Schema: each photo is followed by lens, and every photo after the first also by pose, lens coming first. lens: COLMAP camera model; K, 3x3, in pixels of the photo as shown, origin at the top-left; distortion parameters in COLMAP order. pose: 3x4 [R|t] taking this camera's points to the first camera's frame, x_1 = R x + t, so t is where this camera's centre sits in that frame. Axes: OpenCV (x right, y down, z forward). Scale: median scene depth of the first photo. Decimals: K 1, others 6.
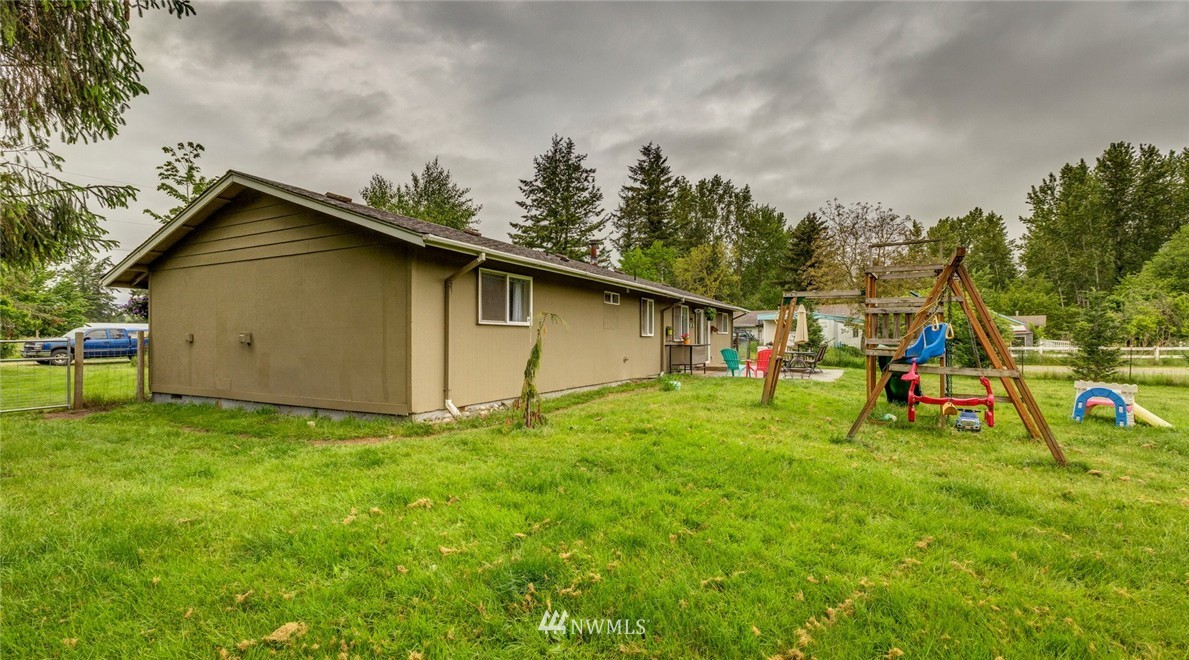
lens RADIAL K [[545.8, 0, 592.9], [0, 545.8, 335.2], [0, 0, 1]] dist [-0.002642, -0.000068]
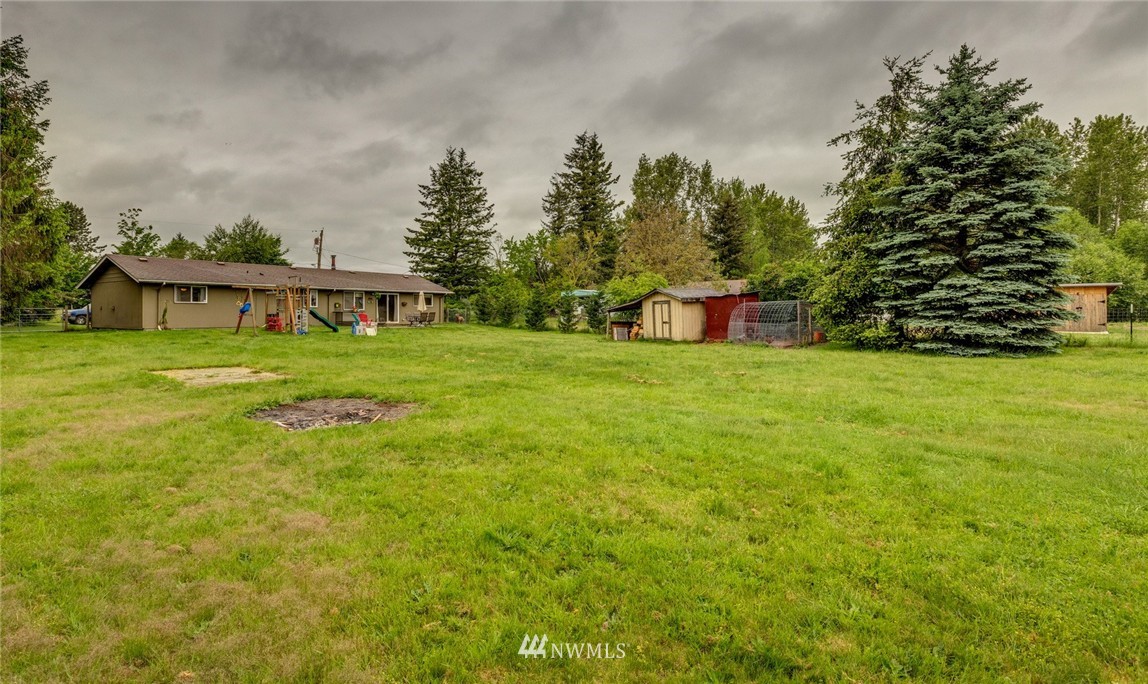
lens RADIAL K [[634.3, 0, 590.0], [0, 634.3, 312.7], [0, 0, 1]] dist [-0.002730, -0.000610]
pose [[0.990264, -0.000081, -0.139199, 0.309377], [0.000622, 0.999992, 0.003841, 0.002891], [0.139198, -0.003890, 0.990257, -0.264102]]
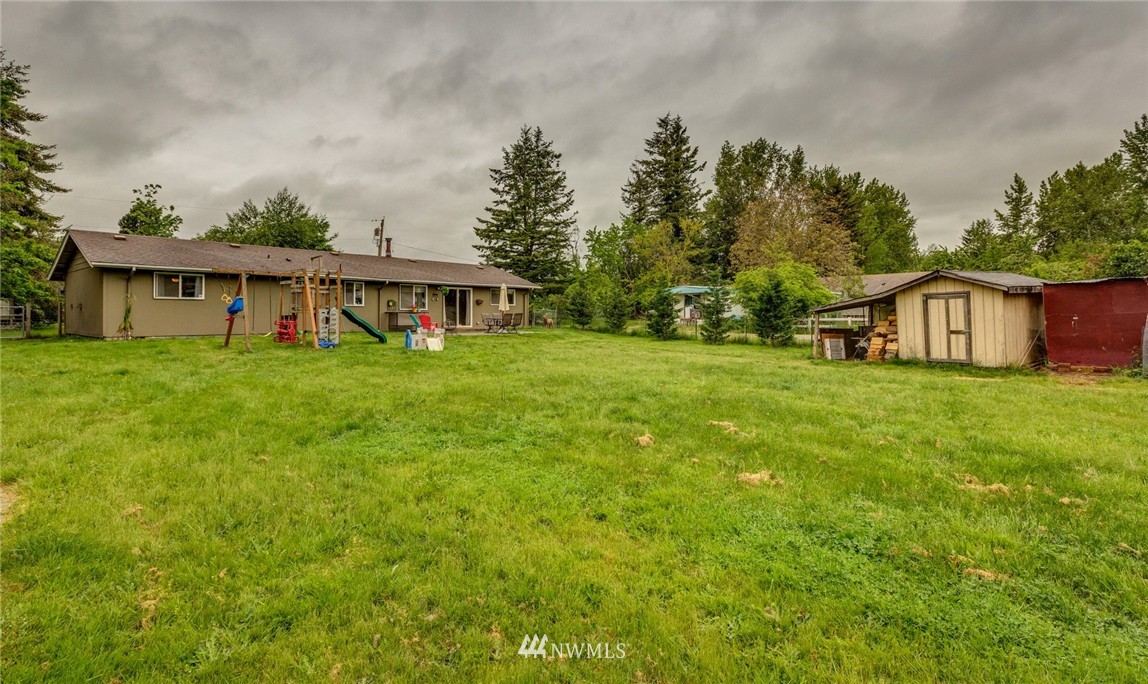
lens RADIAL K [[608.9, 0, 580.0], [0, 608.9, 310.2], [0, 0, 1]] dist [-0.005709, 0.000157]
pose [[0.970609, 0.000007, -0.240664, 0.229255], [-0.000698, 0.999996, -0.002788, 0.003680], [0.240663, 0.002874, 0.970605, -0.104603]]
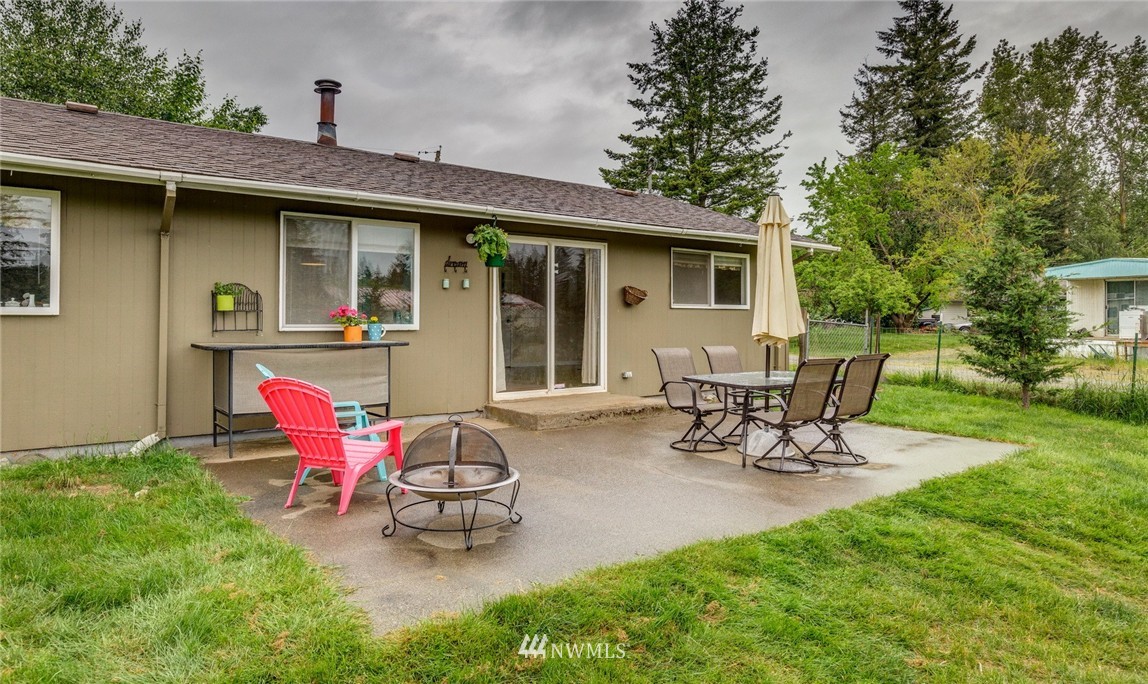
lens RADIAL K [[715.9, 0, 577.3], [0, 715.9, 311.0], [0, 0, 1]] dist [-0.000518, -0.000955]
pose [[0.903768, 0.000274, -0.428023, 0.109767], [-0.001847, 0.999993, -0.003258, 0.000218], [0.428019, 0.003735, 0.903762, 0.158884]]
